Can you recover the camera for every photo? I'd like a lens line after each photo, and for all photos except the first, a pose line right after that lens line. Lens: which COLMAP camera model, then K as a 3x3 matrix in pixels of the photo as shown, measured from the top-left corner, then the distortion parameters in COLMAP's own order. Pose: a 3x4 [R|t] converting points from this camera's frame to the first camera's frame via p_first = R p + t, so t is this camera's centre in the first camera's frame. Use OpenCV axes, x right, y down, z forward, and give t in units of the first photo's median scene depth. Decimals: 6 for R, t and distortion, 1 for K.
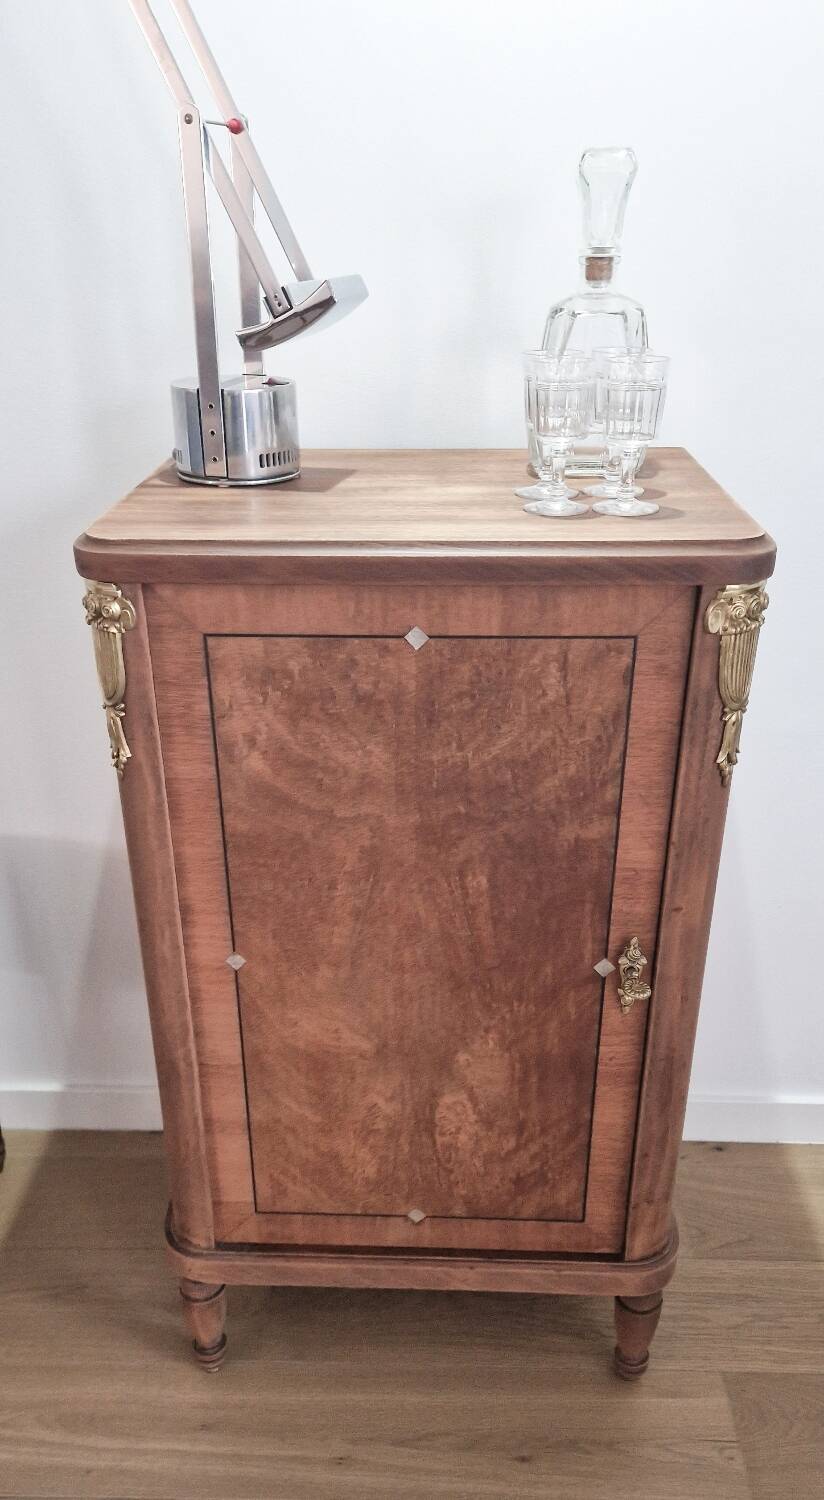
lens RADIAL K [[1192.6, 0, 390.3], [0, 1192.6, 892.5], [0, 0, 1]] dist [0.052851, -0.040242]
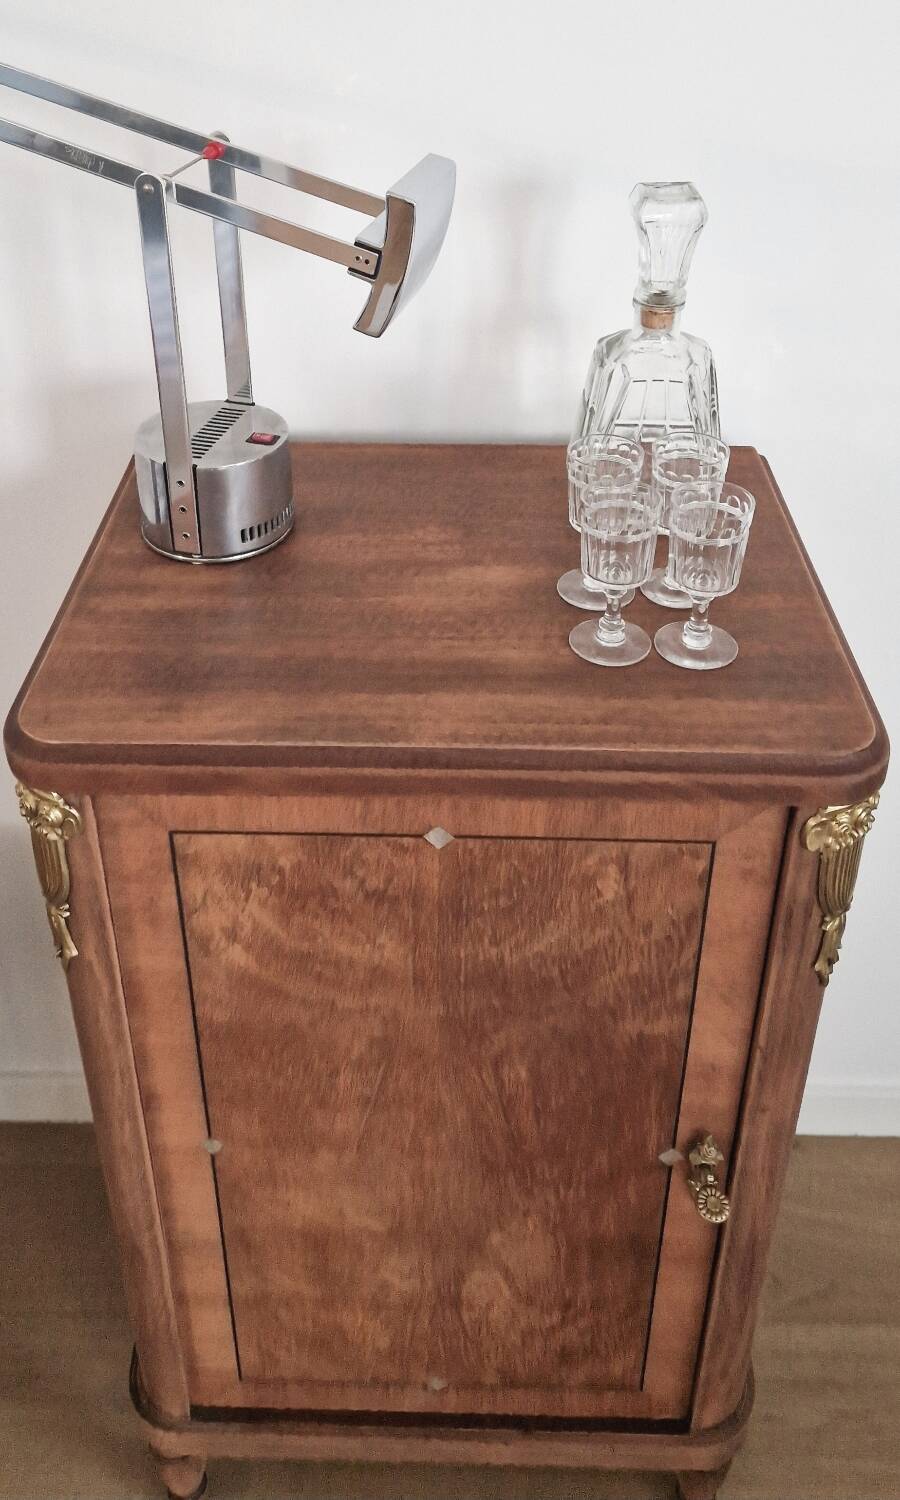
lens RADIAL K [[1305.4, 0, 437.1], [0, 1305.4, 489.6], [0, 0, 1]] dist [0.044508, -0.041167]
pose [[0.999630, -0.002070, 0.027135, -0.002837], [0.002185, 0.999989, -0.004183, -0.399862], [-0.027126, 0.004240, 0.999623, 0.118210]]
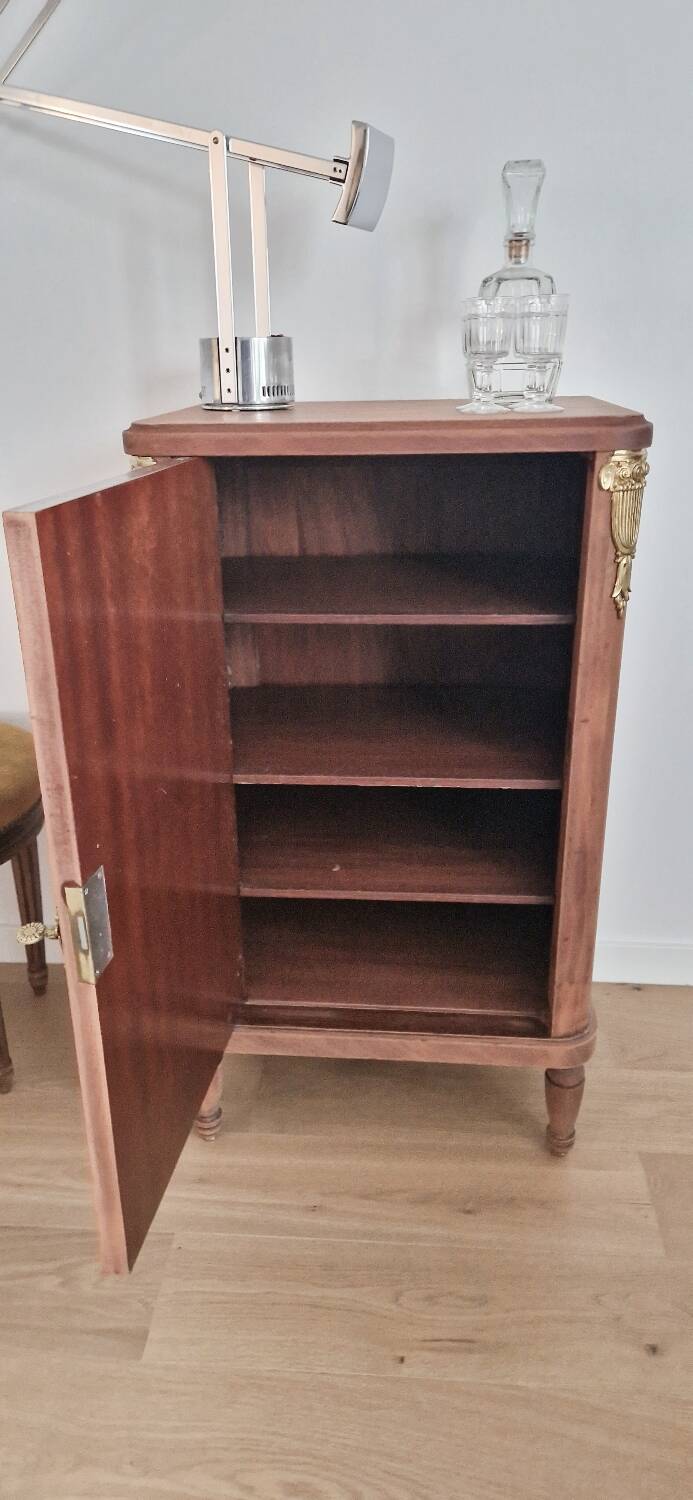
lens RADIAL K [[1006.9, 0, 336.1], [0, 1006.9, 759.3], [0, 0, 1]] dist [0.035624, -0.024003]
pose [[0.999117, 0.009689, -0.040891, 0.021288], [-0.014591, 0.992502, -0.121352, 0.187543], [0.039409, 0.121841, 0.991767, -0.058600]]
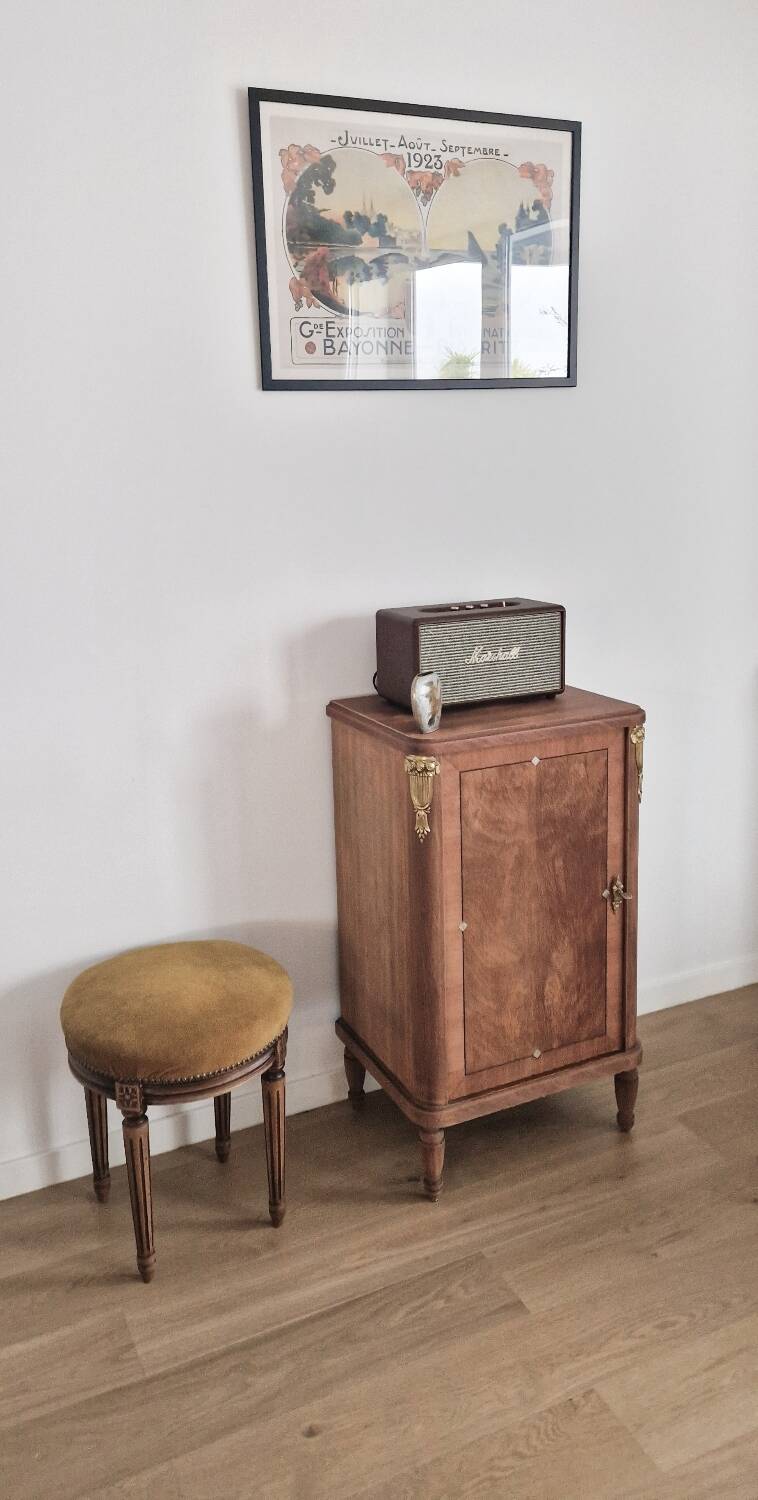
lens RADIAL K [[1111.9, 0, 398.5], [0, 1111.9, 652.4], [0, 0, 1]] dist [0.046894, -0.007821]
pose [[0.873576, -0.089757, 0.478340, -1.186853], [0.247373, 0.928308, -0.277579, 0.134210], [-0.419132, 0.360815, 0.833151, -0.798273]]
